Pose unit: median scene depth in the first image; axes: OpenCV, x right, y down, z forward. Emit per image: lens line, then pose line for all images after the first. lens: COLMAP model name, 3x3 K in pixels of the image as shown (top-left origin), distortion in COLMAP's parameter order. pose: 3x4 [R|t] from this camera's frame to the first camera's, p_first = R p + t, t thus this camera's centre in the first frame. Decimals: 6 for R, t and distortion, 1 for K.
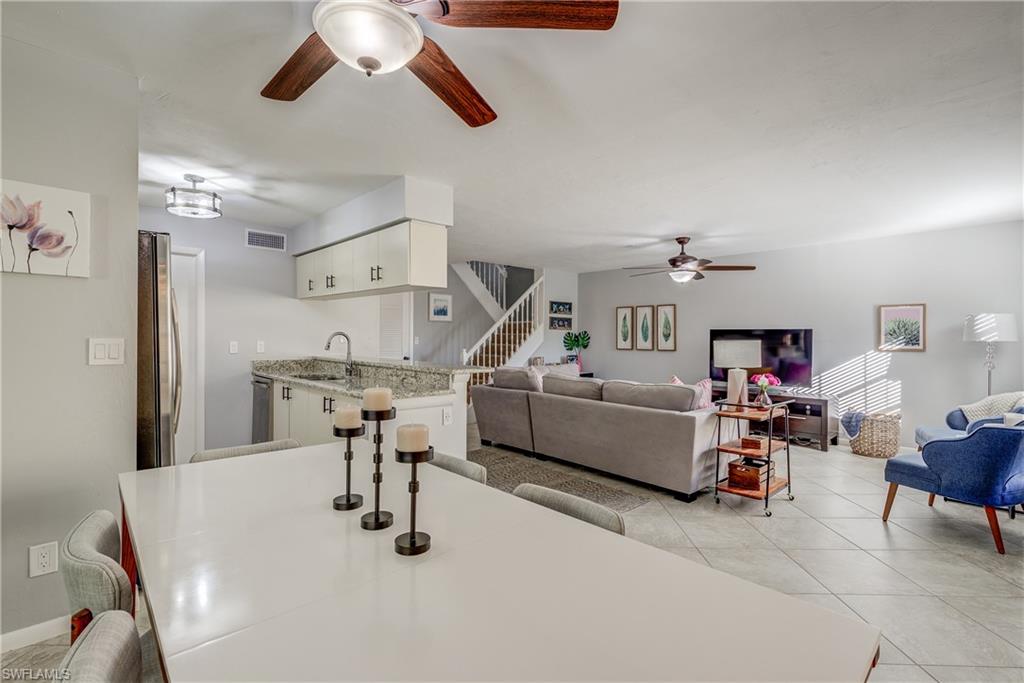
lens RADIAL K [[461.2, 0, 516.8], [0, 461.2, 338.8], [0, 0, 1]] dist [-0.005078, -0.000041]
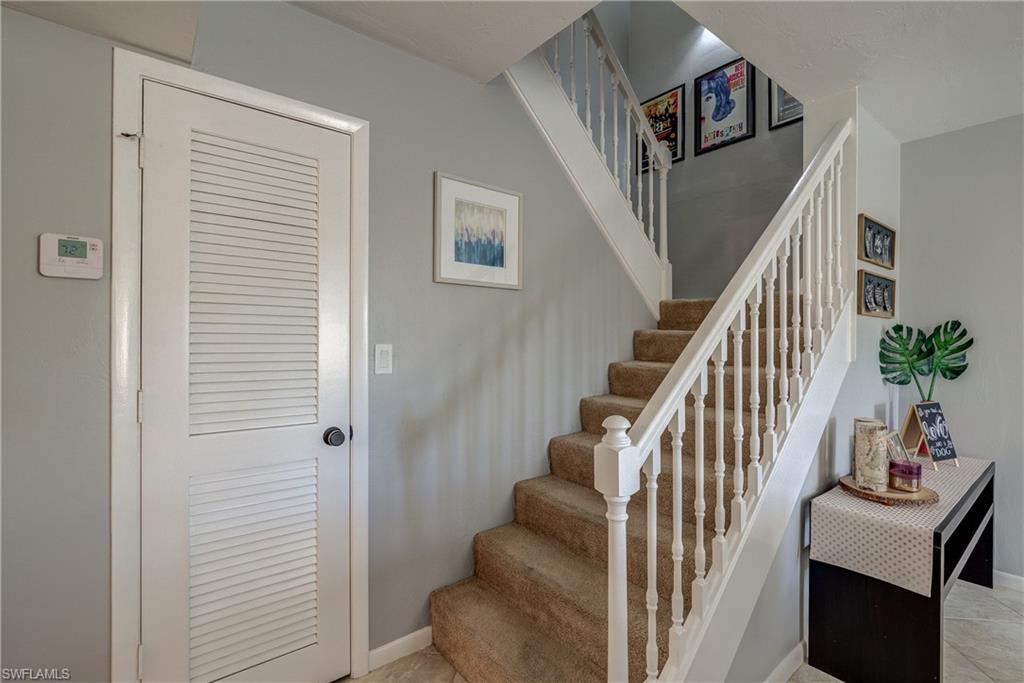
lens RADIAL K [[461.2, 0, 516.8], [0, 461.2, 338.8], [0, 0, 1]] dist [-0.005078, -0.000041]
pose [[0.996419, -0.003996, -0.084461, -0.123272], [0.003678, 0.999986, -0.003920, -0.005459], [0.084476, 0.003595, 0.996419, 0.744089]]
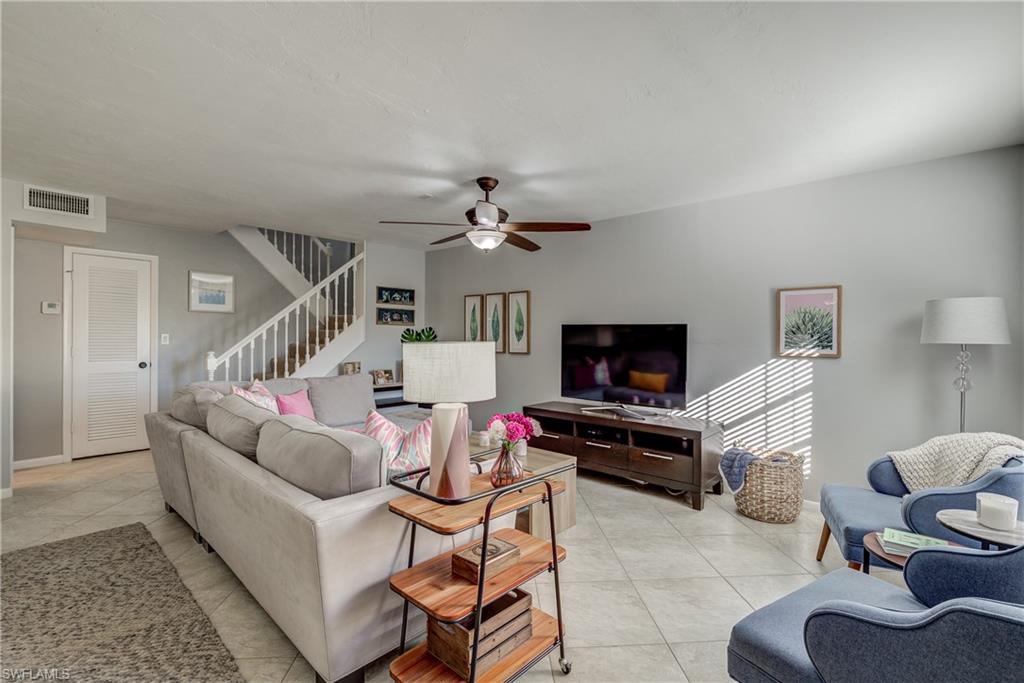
lens RADIAL K [[461.2, 0, 516.8], [0, 461.2, 338.8], [0, 0, 1]] dist [-0.005078, -0.000041]
pose [[0.995813, 0.002866, 0.091372, 0.242797], [-0.003107, 0.999992, 0.002499, -0.000206], [-0.091364, -0.002773, 0.995814, 0.255137]]
